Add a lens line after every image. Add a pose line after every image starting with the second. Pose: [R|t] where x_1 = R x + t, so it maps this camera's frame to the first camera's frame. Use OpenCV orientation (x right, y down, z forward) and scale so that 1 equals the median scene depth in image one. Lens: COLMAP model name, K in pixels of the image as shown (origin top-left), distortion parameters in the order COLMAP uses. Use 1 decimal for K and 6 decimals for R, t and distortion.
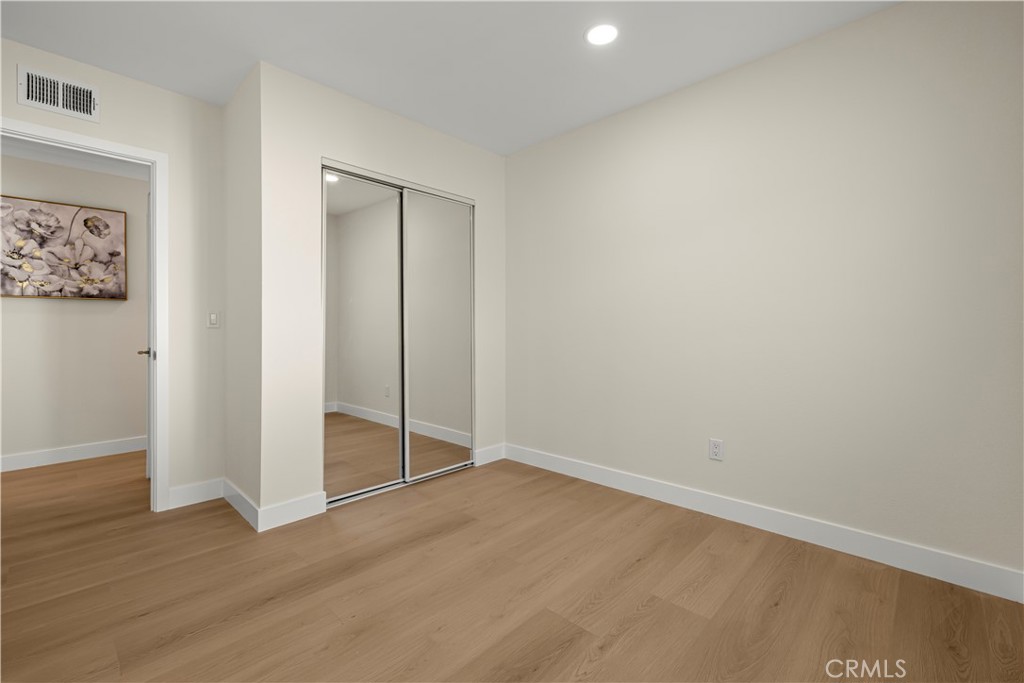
lens RADIAL K [[437.6, 0, 513.9], [0, 437.6, 333.5], [0, 0, 1]] dist [-0.001331, 0.000980]
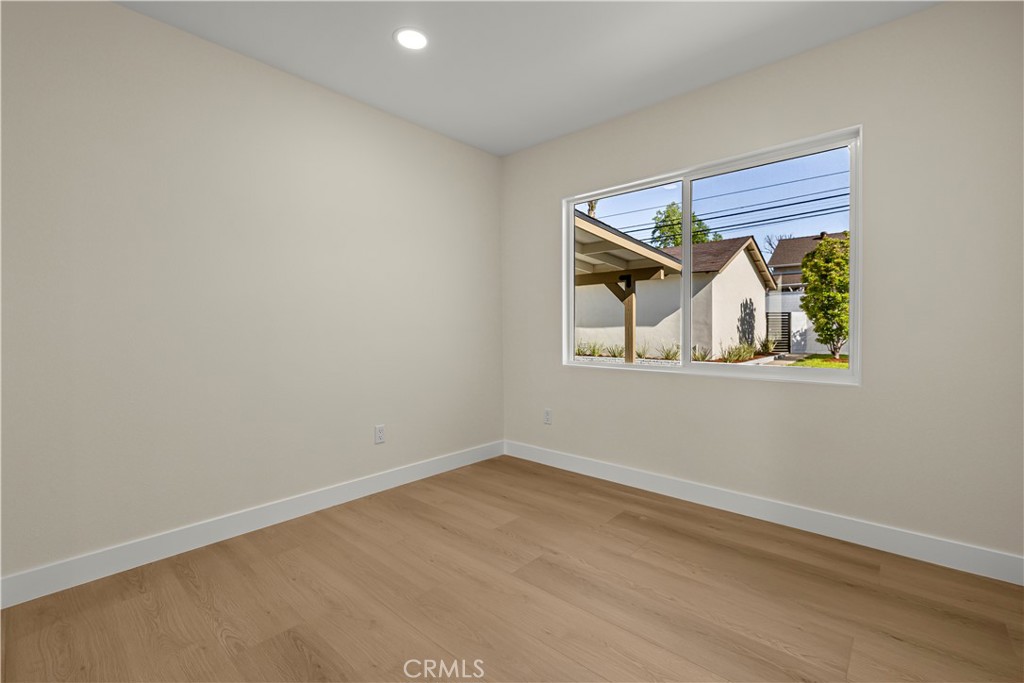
lens RADIAL K [[437.6, 0, 514.0], [0, 437.6, 340.0], [0, 0, 1]] dist [-0.001331, 0.000980]
pose [[-0.013241, -0.023640, 0.999633, -0.736353], [0.012157, 0.999643, 0.023801, -0.007380], [-0.999838, 0.012468, -0.012949, 0.697474]]
